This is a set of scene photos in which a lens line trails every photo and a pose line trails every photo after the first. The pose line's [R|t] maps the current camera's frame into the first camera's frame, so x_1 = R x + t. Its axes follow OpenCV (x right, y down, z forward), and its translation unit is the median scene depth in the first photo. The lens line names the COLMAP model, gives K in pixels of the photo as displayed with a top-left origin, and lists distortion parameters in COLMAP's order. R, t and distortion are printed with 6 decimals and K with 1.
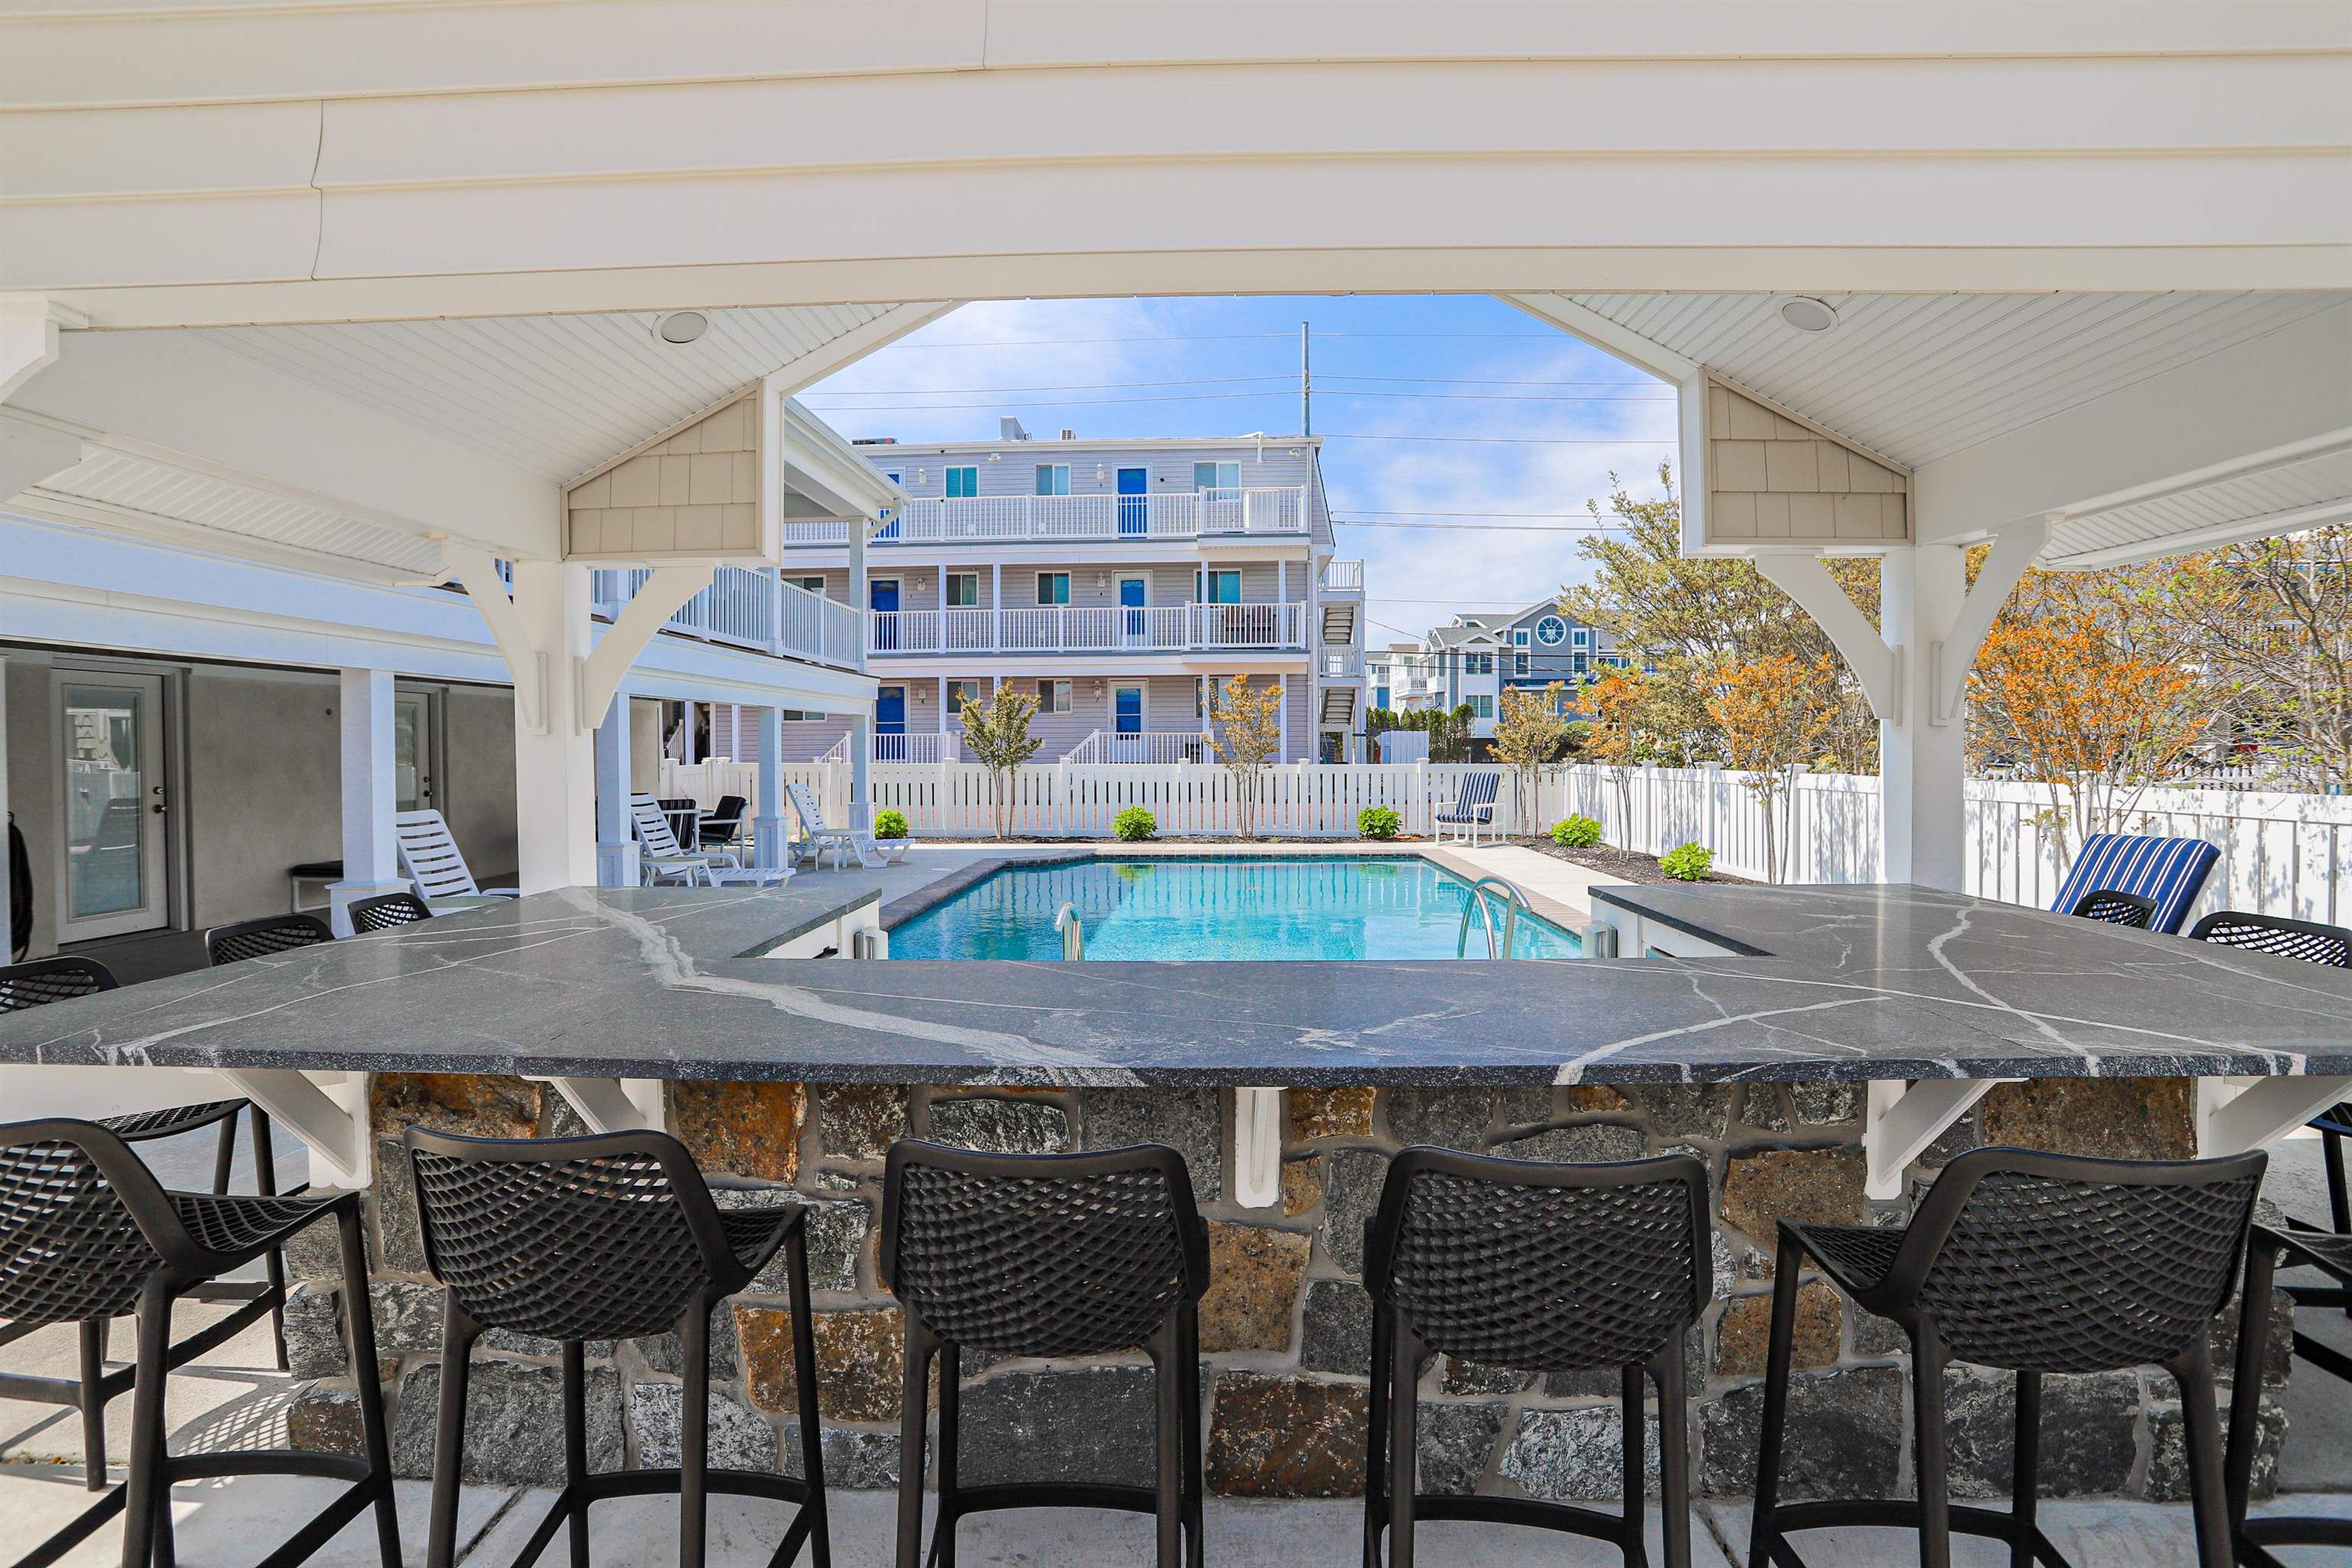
lens RADIAL K [[1149.3, 0, 1200.0], [0, 1149.3, 743.5], [0, 0, 1]] dist [-0.063951, 0.020719]
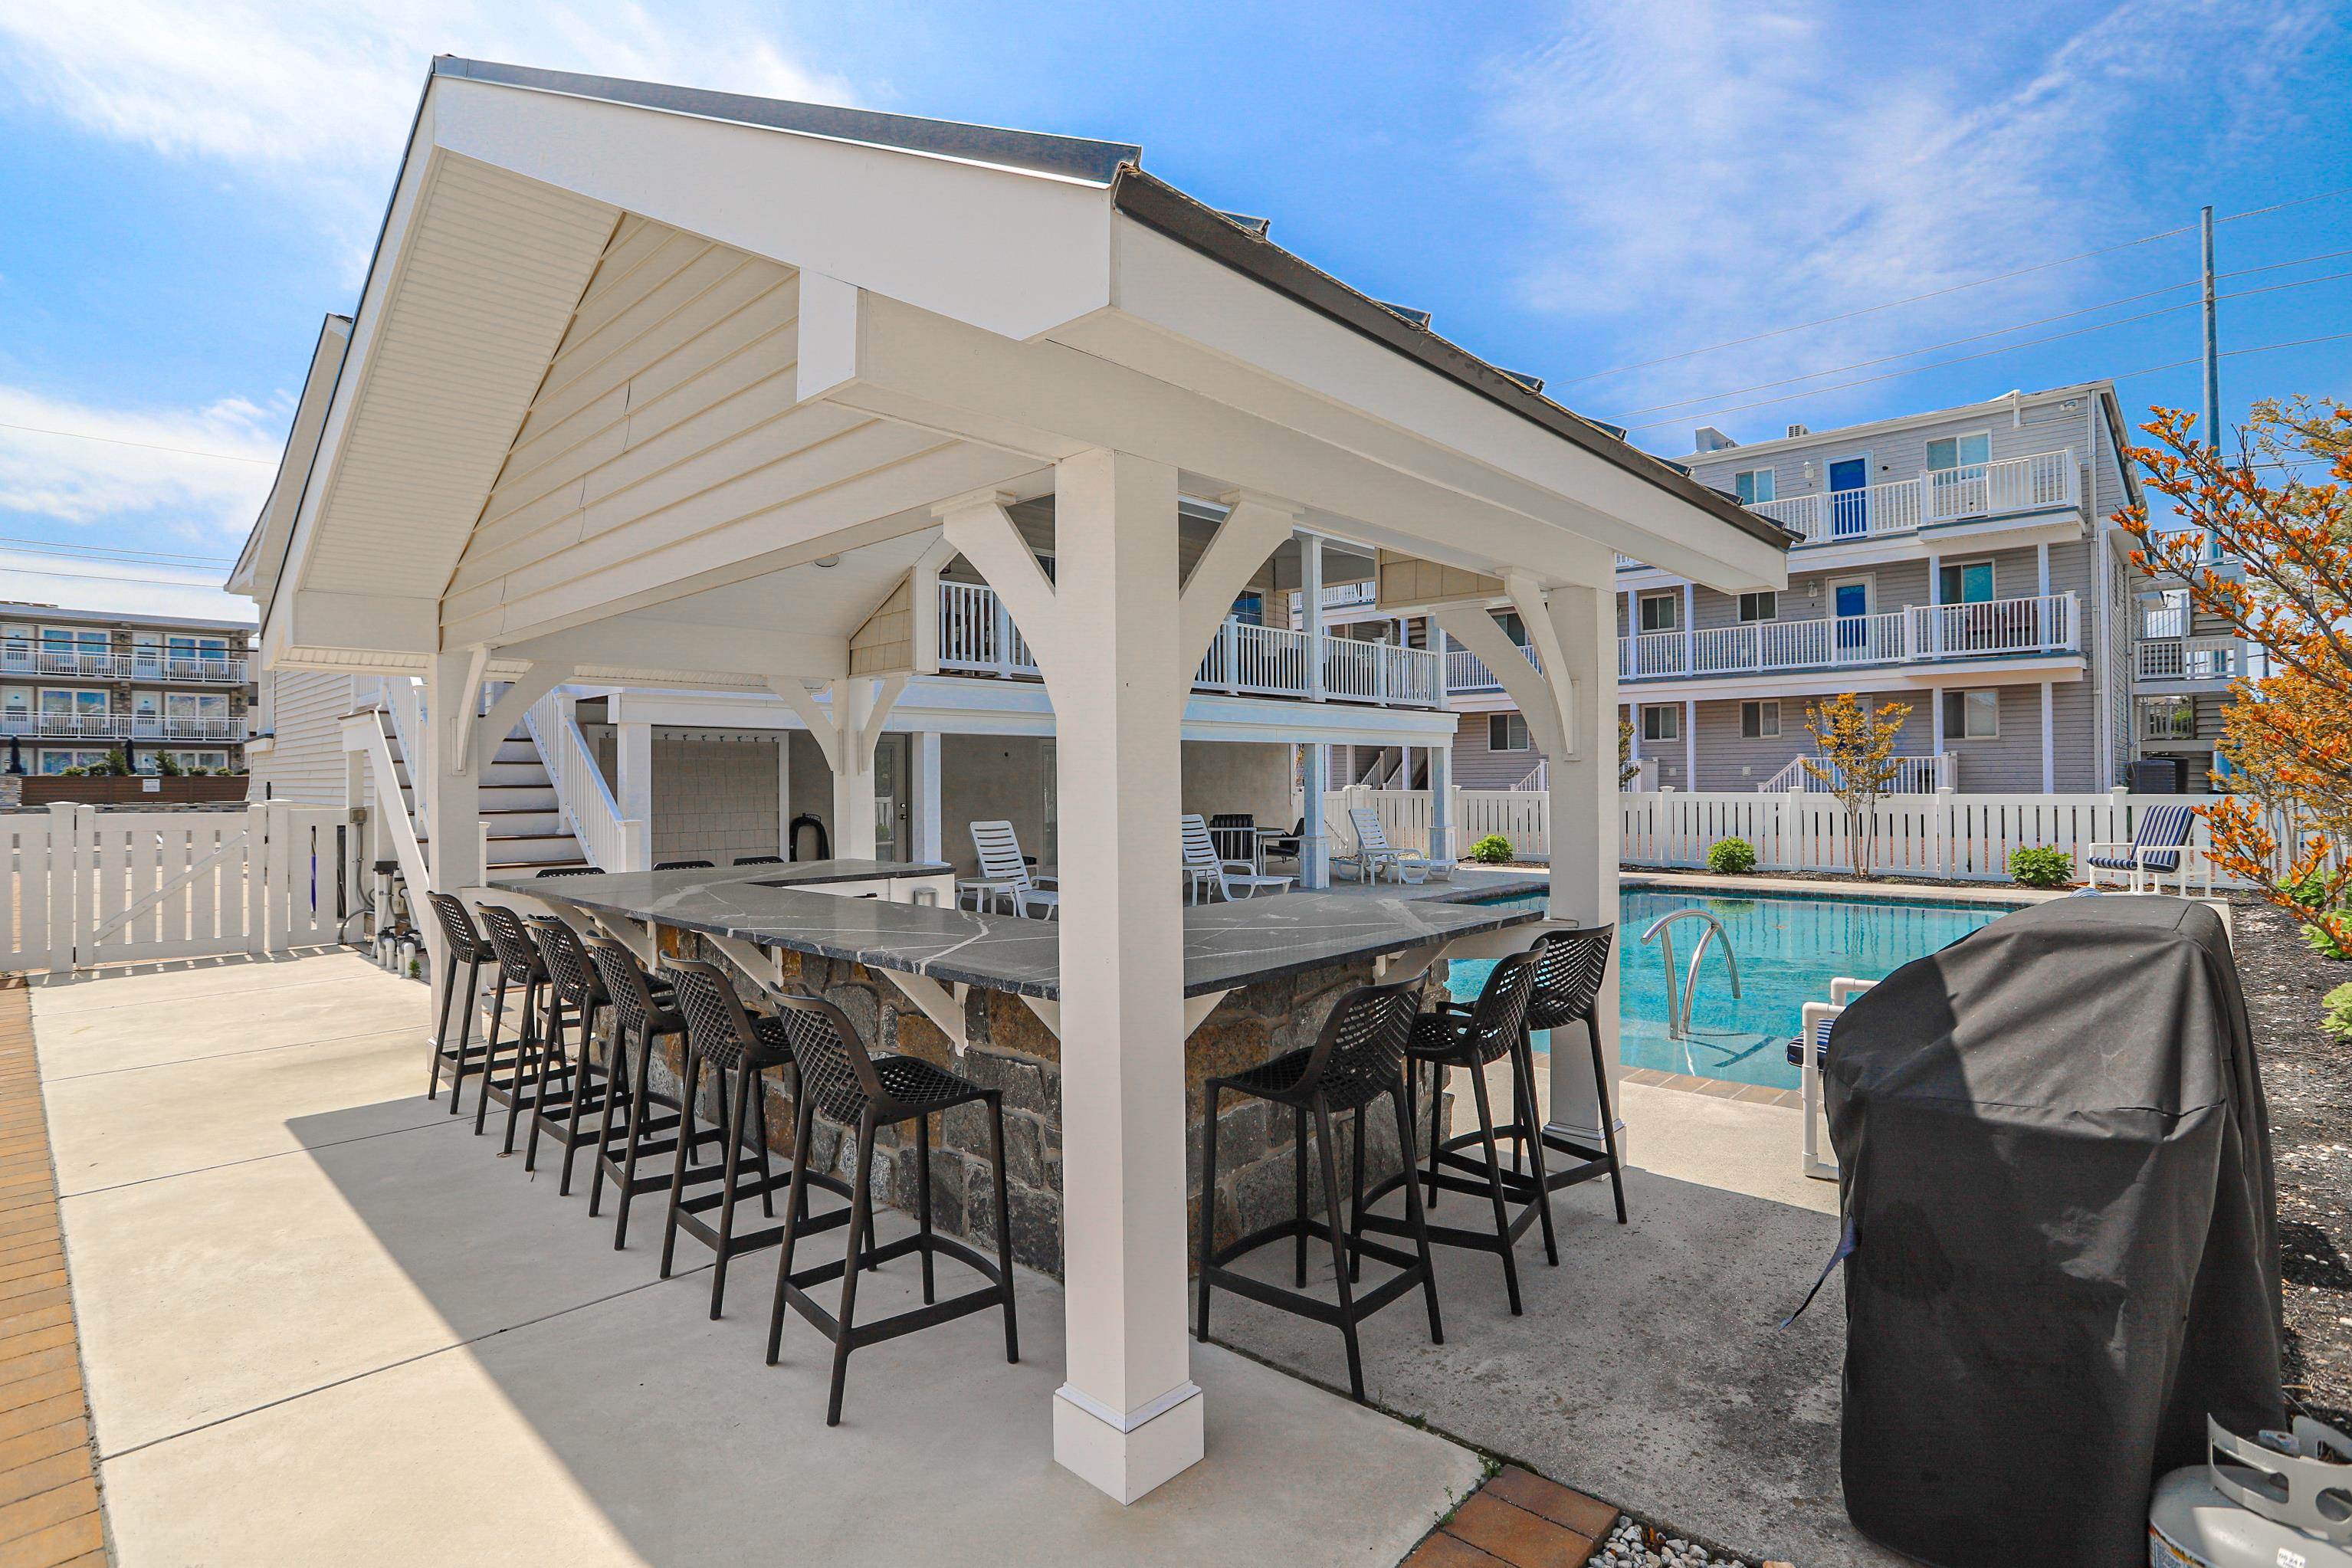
lens RADIAL K [[1149.3, 0, 1169.1], [0, 1149.3, 777.9], [0, 0, 1]] dist [-0.063951, 0.020719]
pose [[0.750009, -0.002954, -0.661422, 0.131217], [0.007323, 0.999966, 0.003838, -0.000774], [0.661388, -0.007722, 0.750005, -0.004759]]
